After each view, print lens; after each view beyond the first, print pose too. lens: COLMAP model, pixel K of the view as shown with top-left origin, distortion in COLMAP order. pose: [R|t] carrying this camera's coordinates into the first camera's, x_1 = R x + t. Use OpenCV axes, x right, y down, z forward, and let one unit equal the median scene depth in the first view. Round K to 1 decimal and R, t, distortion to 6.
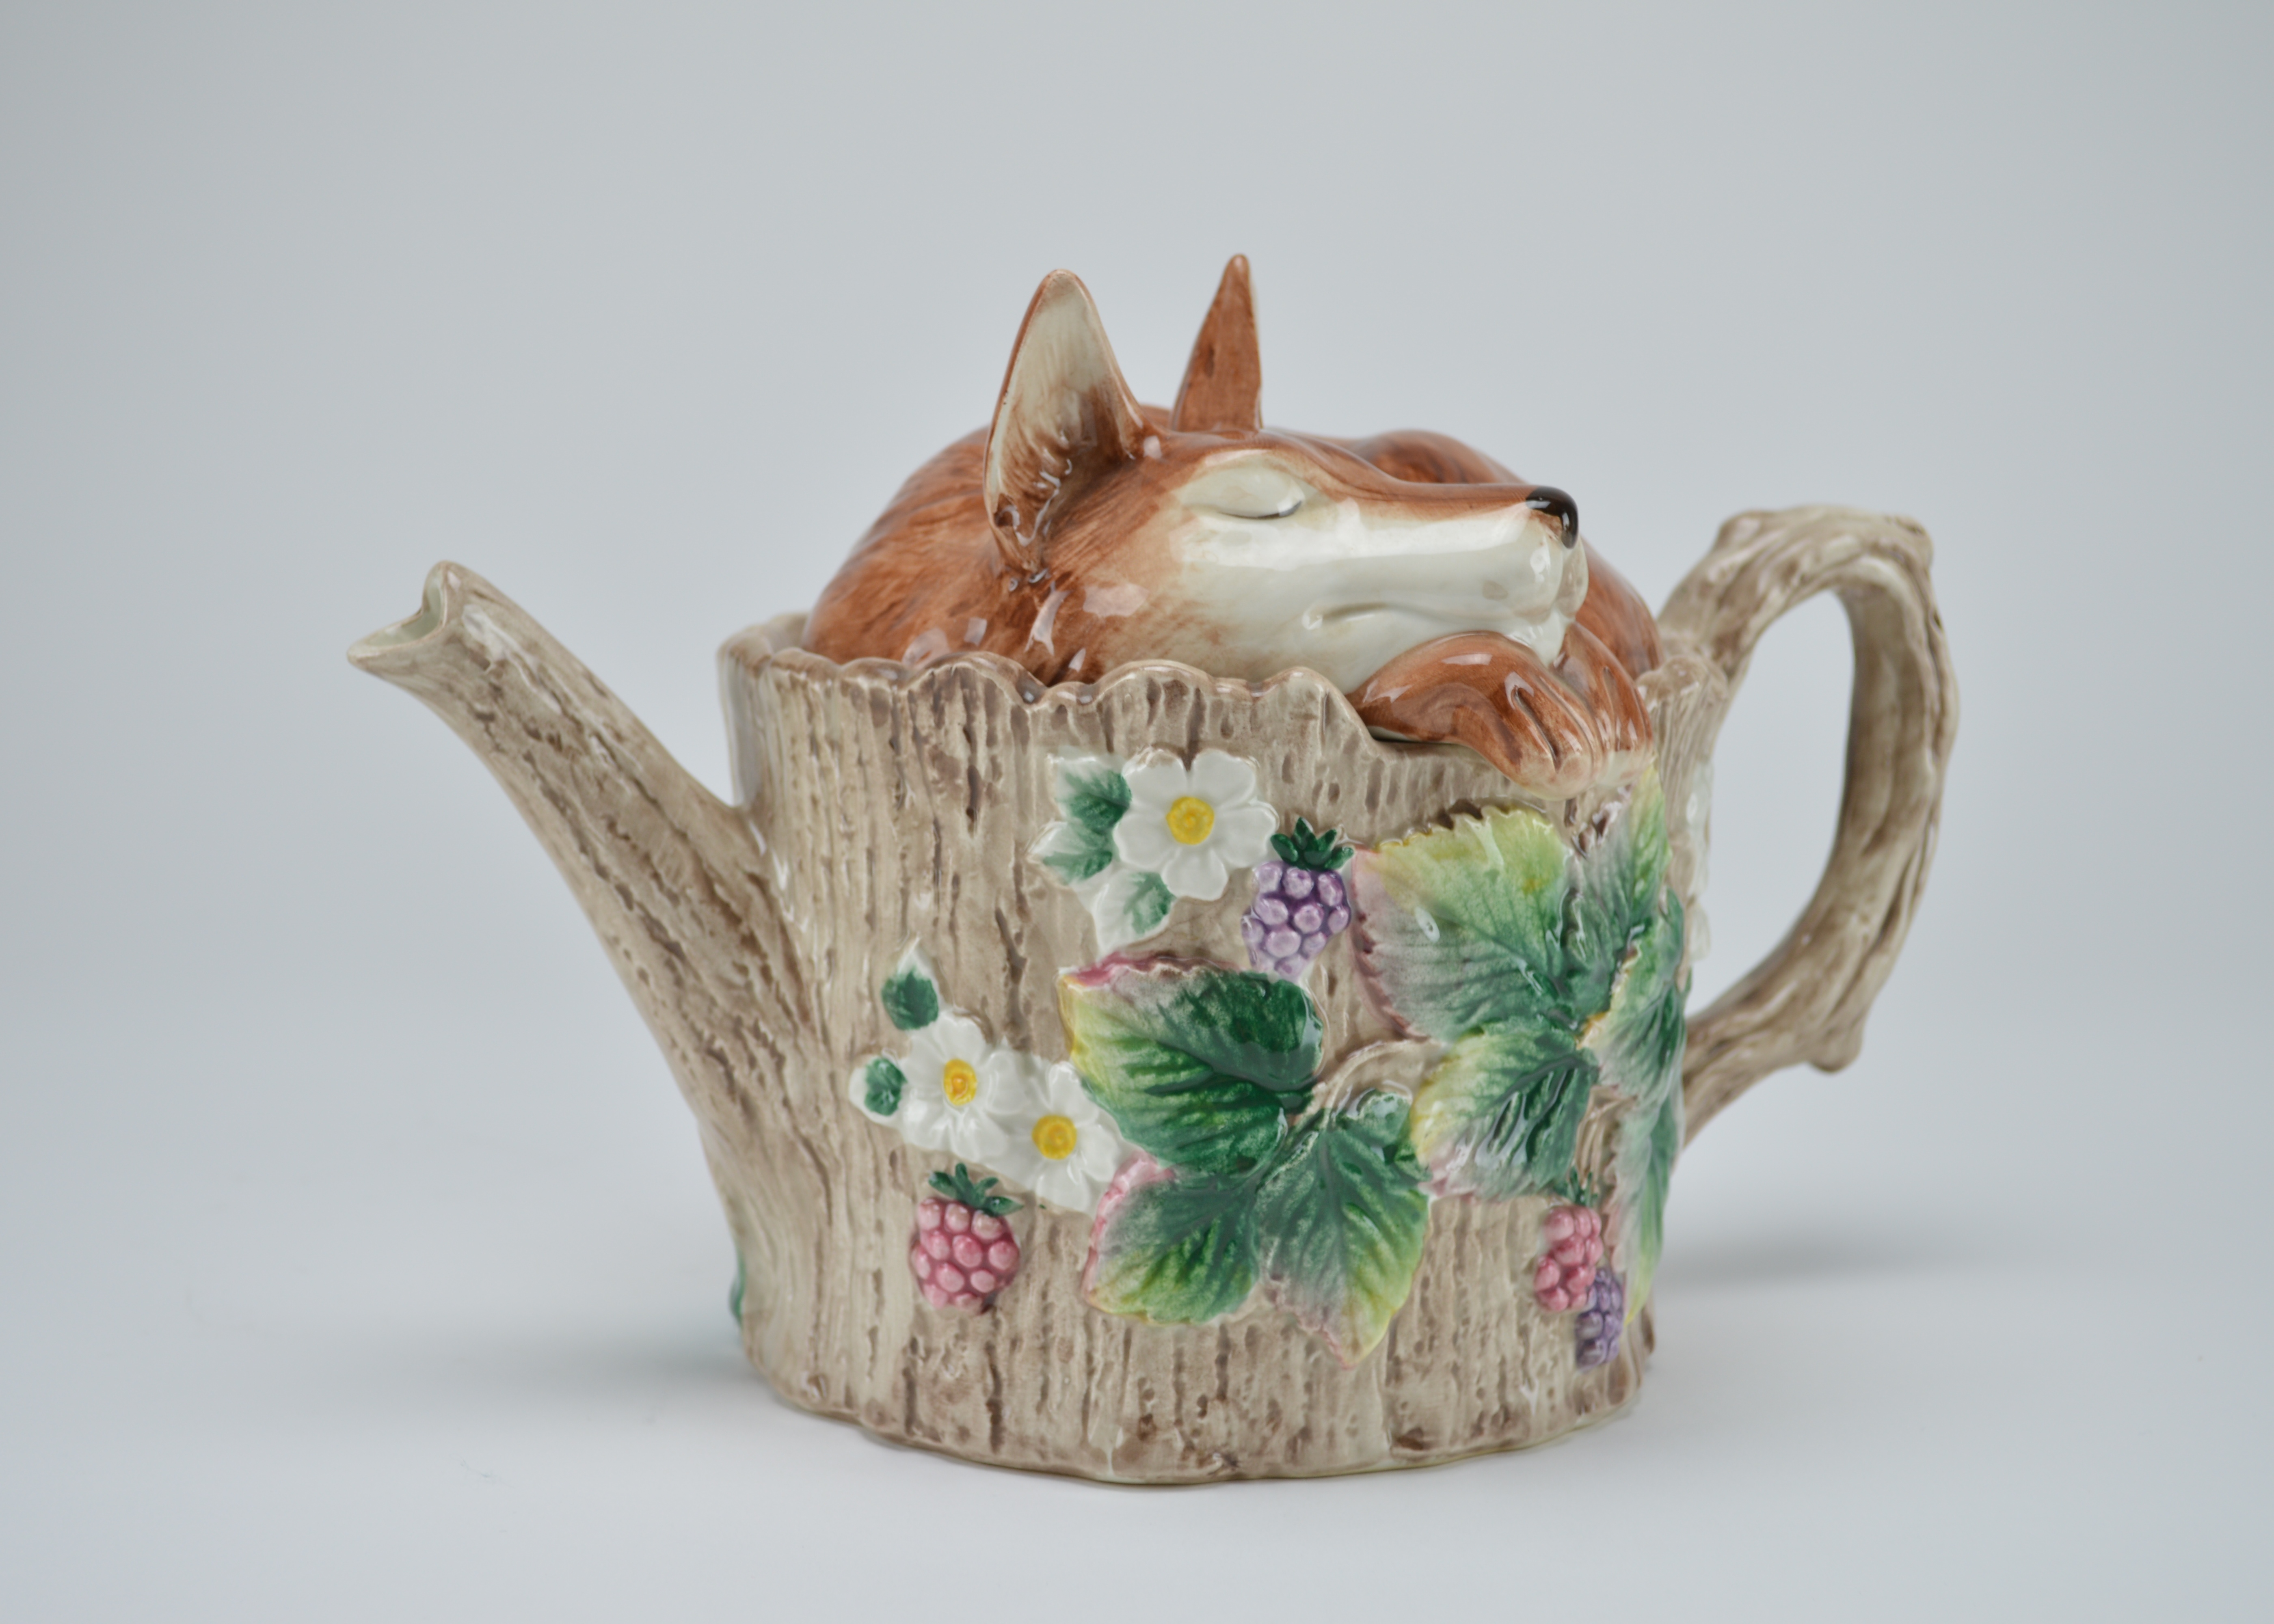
lens RADIAL K [[3379.6, 0, 1122.8], [0, 3379.6, 814.0], [0, 0, 1]] dist [-0.048748, 0.000000]
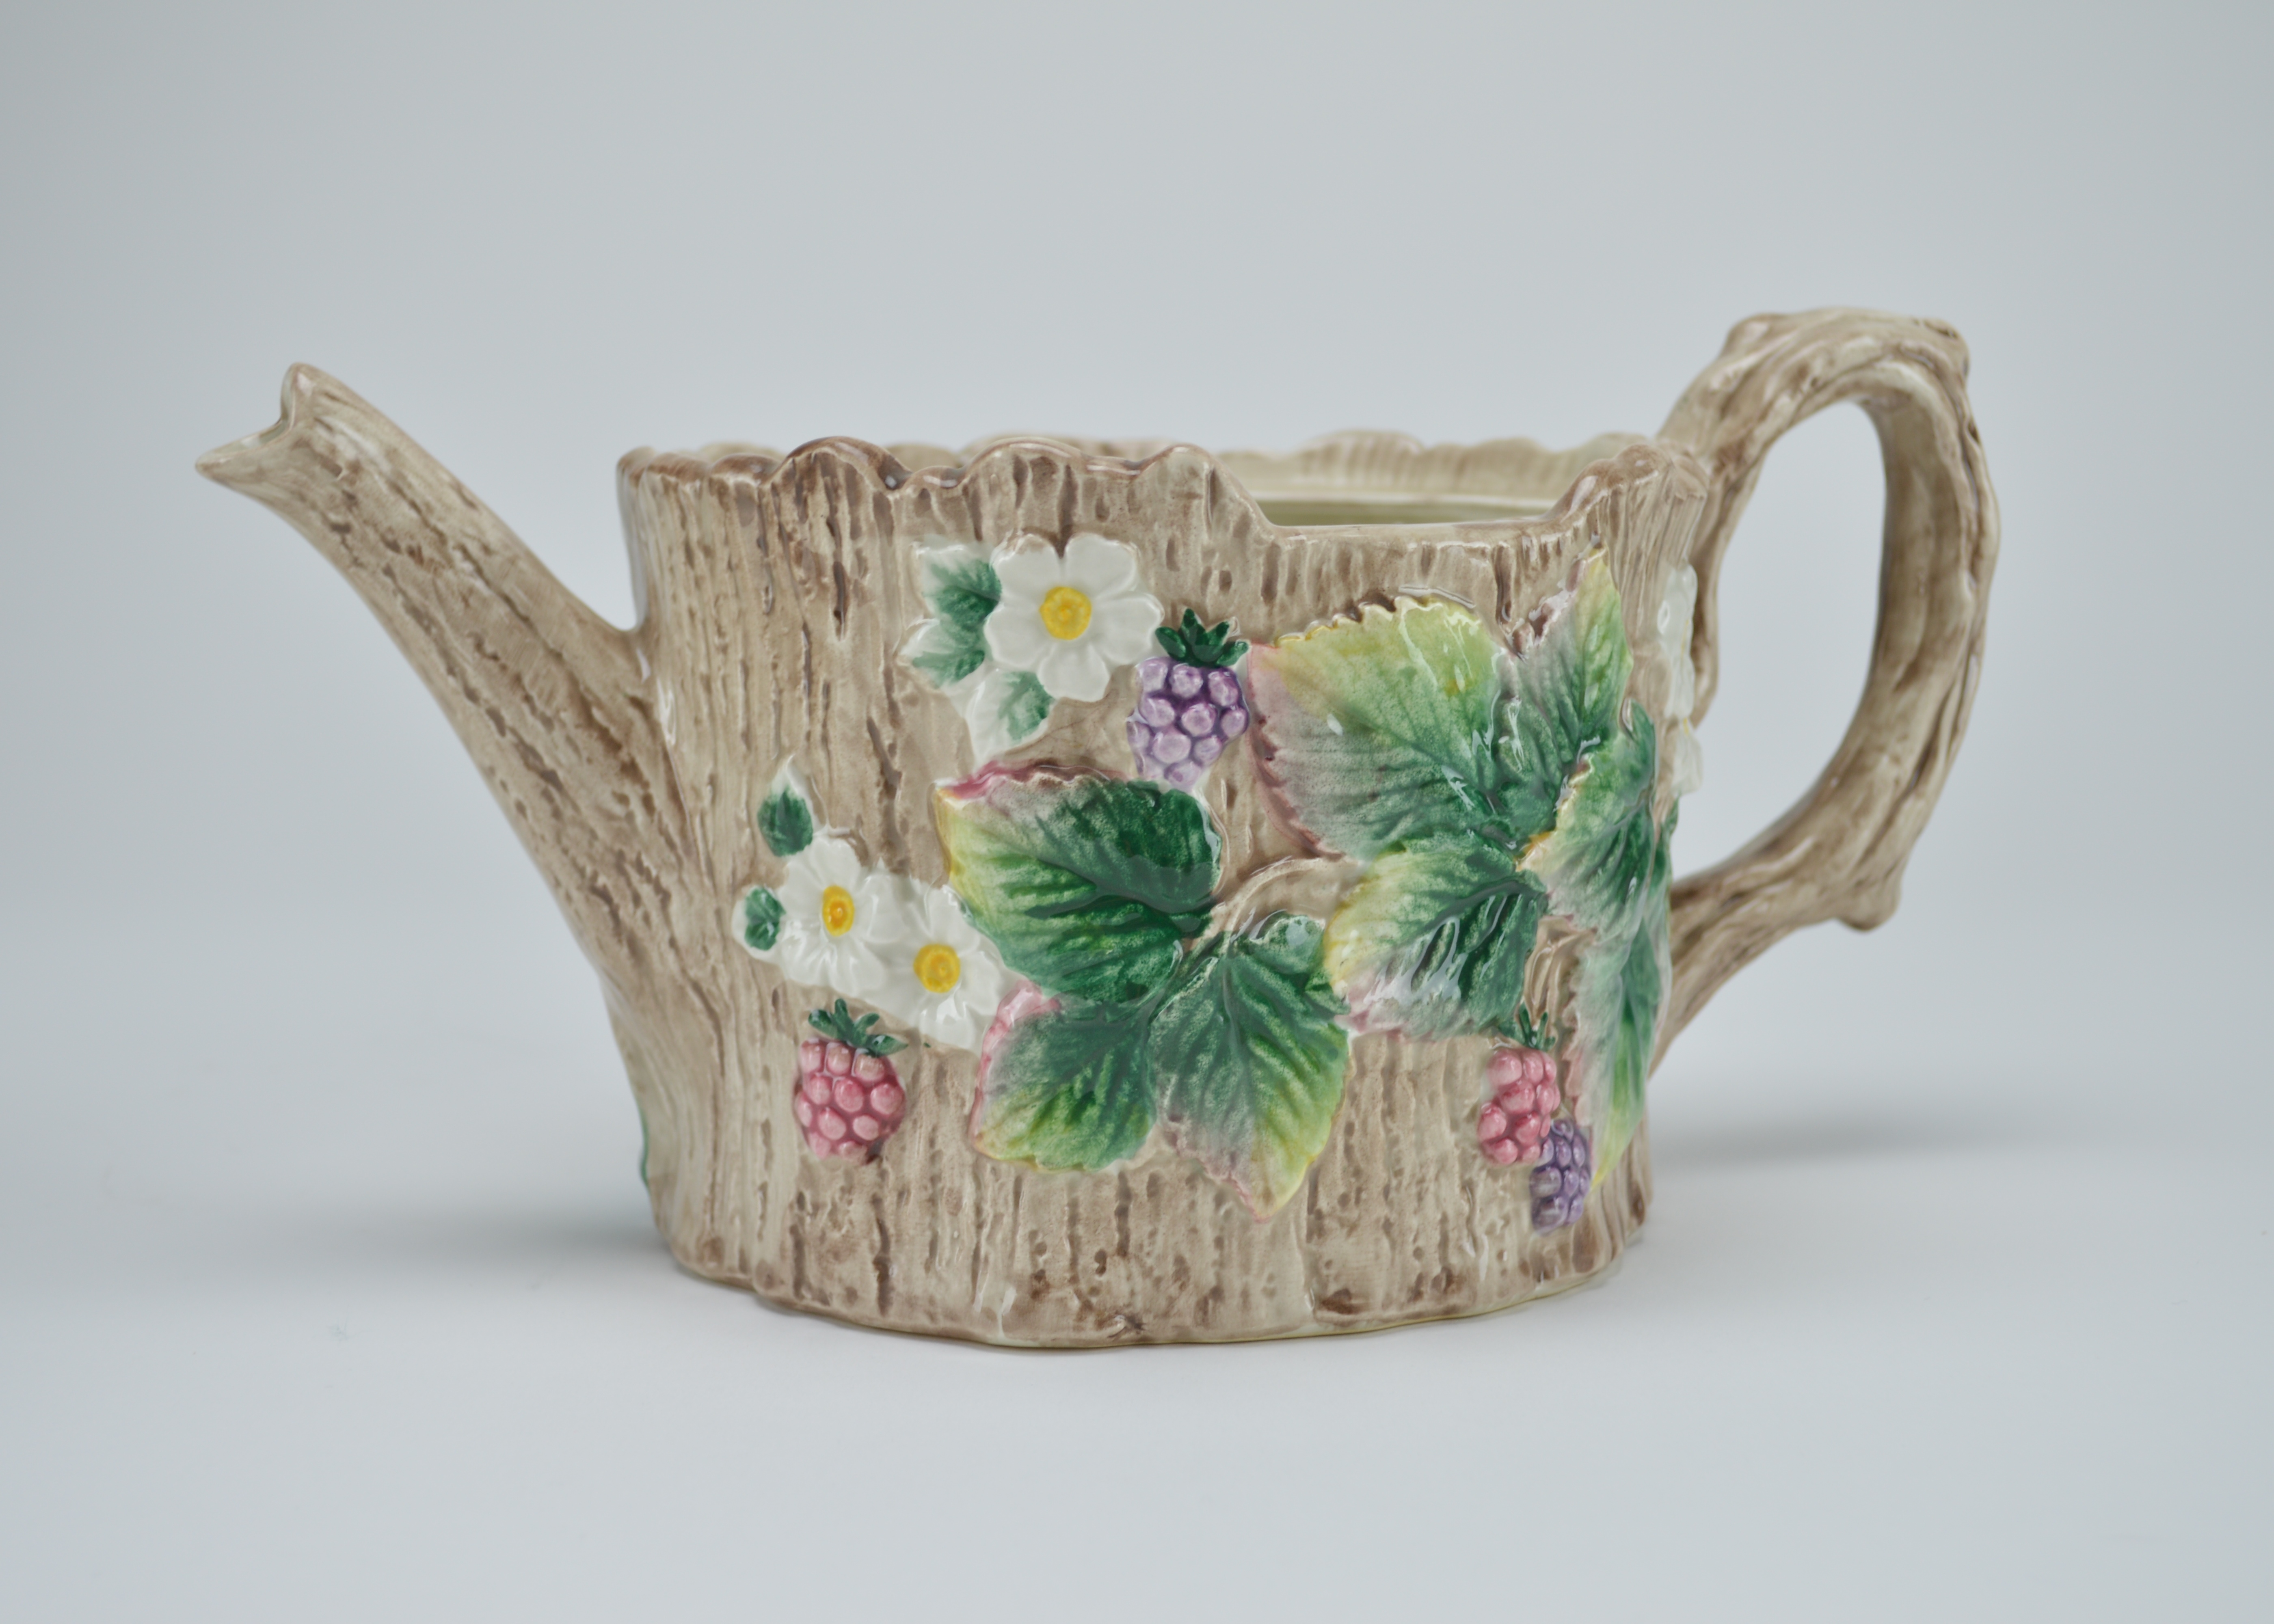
lens RADIAL K [[3379.6, 0, 1137.0], [0, 3379.6, 802.6], [0, 0, 1]] dist [-0.048748, 0.000000]
pose [[0.996441, -0.011173, -0.083553, 0.109011], [0.010382, 0.999897, -0.009886, 0.059210], [0.083655, 0.008984, 0.996454, 0.087645]]
